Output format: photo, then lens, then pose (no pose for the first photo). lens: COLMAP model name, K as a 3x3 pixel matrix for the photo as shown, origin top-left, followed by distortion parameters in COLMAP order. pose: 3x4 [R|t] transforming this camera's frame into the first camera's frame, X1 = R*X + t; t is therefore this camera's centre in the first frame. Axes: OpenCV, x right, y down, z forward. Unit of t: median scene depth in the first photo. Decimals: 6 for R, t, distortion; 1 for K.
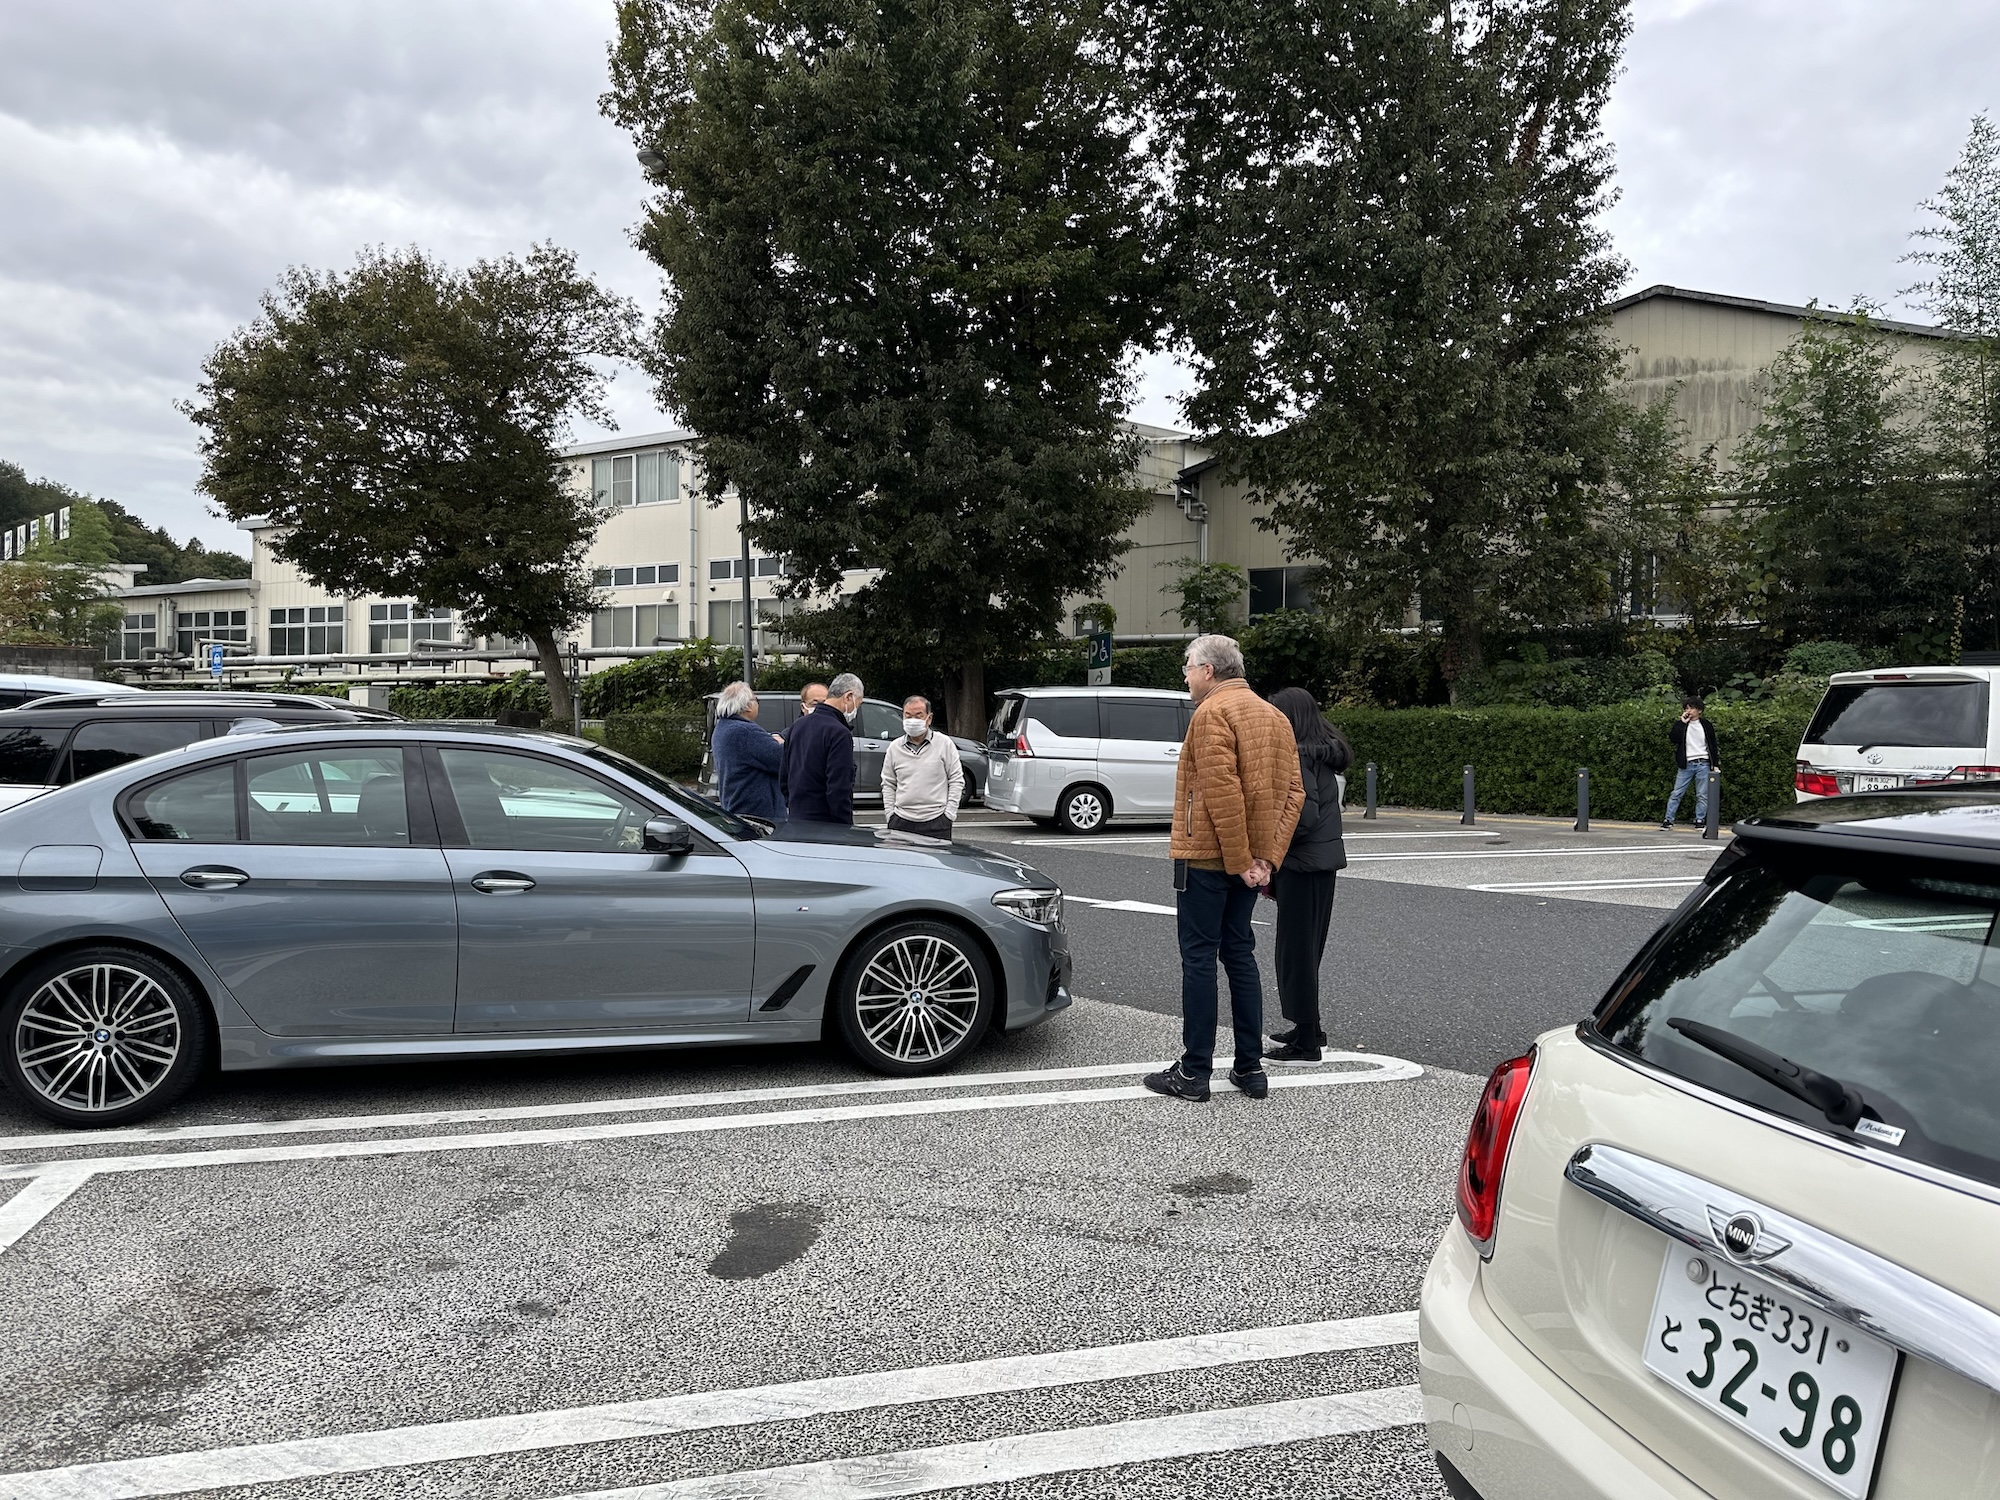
lens RADIAL K [[1356.1, 0, 1043.7], [0, 1356.1, 748.4], [0, 0, 1]] dist [0.115963, -0.143531]
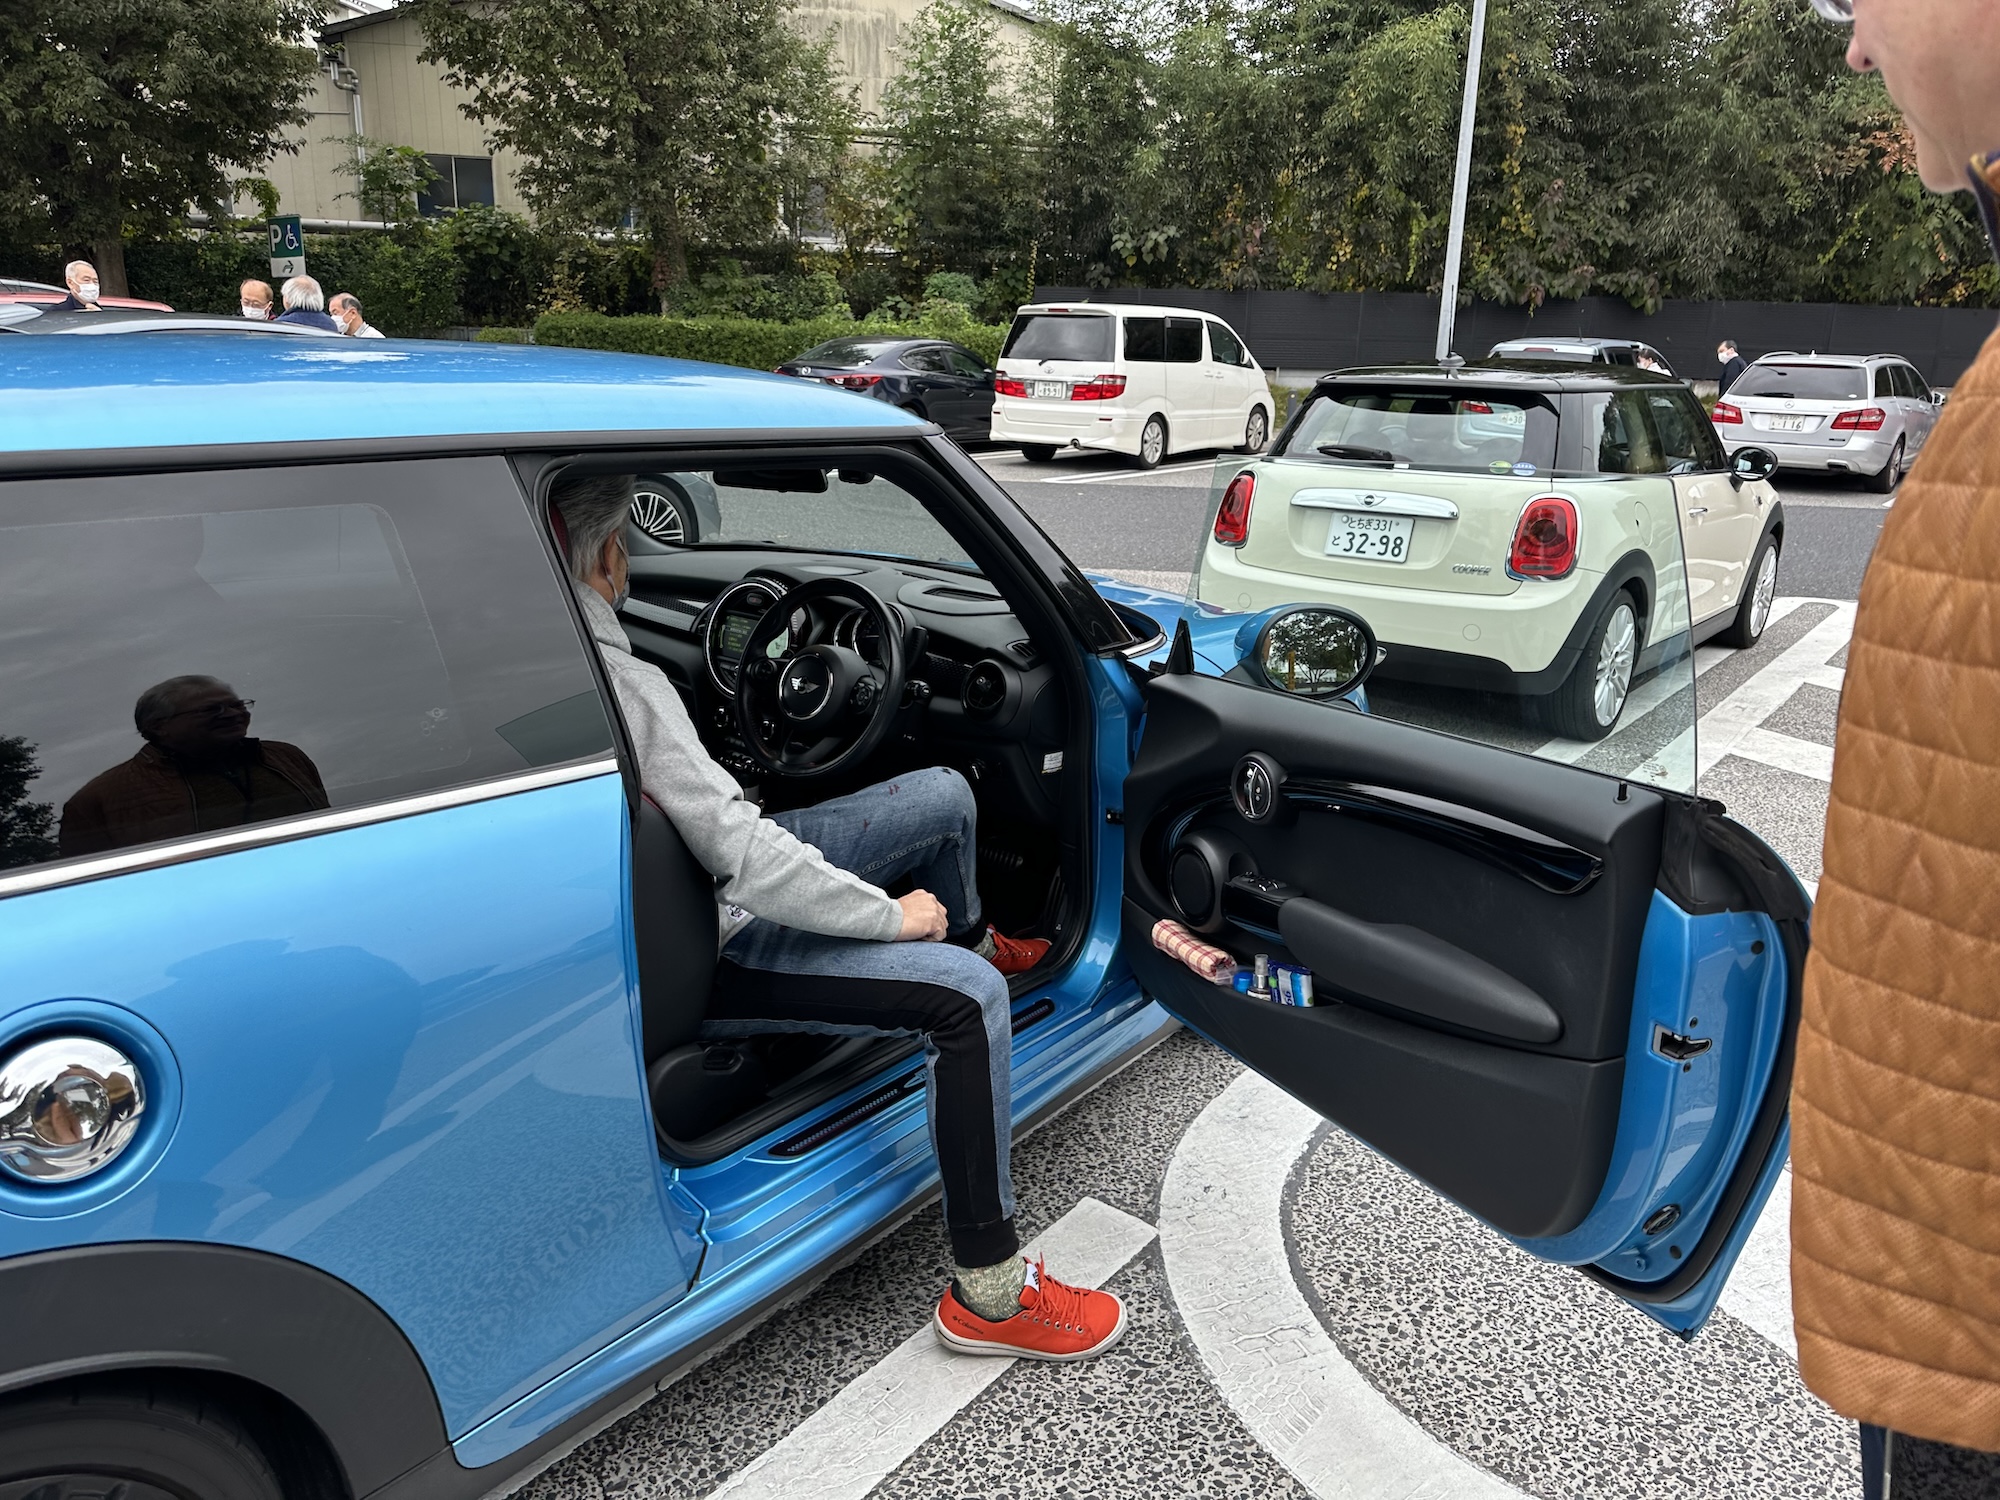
lens RADIAL K [[1421.8, 0, 1000.0], [0, 1421.8, 750.0], [0, 0, 1]] dist [-0.004918, -0.010983]
pose [[0.804506, -0.140352, 0.577123, -0.179084], [-0.018840, 0.965159, 0.260983, 0.003035], [-0.593645, -0.220836, 0.773833, -0.101096]]
